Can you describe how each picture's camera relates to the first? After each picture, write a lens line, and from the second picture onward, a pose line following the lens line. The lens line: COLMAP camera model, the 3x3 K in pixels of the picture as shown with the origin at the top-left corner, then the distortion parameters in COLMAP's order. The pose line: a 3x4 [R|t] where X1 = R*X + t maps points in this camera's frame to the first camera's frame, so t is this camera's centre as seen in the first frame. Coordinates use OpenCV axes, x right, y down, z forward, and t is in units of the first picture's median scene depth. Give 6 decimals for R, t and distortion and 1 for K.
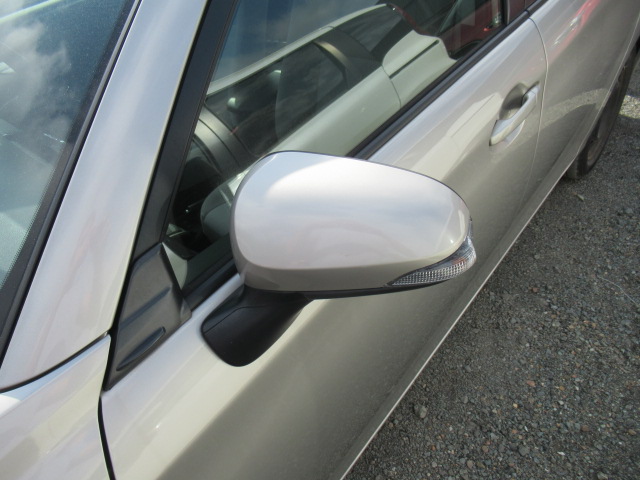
lens RADIAL K [[483.0, 0, 323.8], [0, 483.0, 189.1], [0, 0, 1]] dist [0.008364, -0.011618]
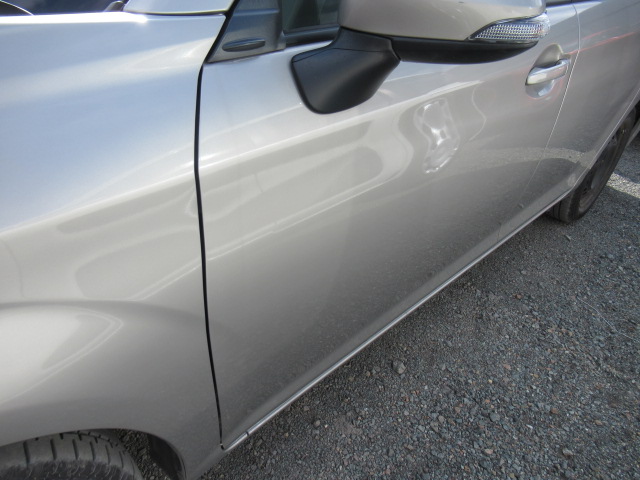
lens RADIAL K [[483.0, 0, 332.2], [0, 483.0, 203.2], [0, 0, 1]] dist [0.008364, -0.011618]
pose [[0.974082, 0.220844, 0.048918, -0.057798], [-0.212369, 0.967346, -0.138348, 0.292384], [-0.077874, 0.124374, 0.989175, -0.022944]]
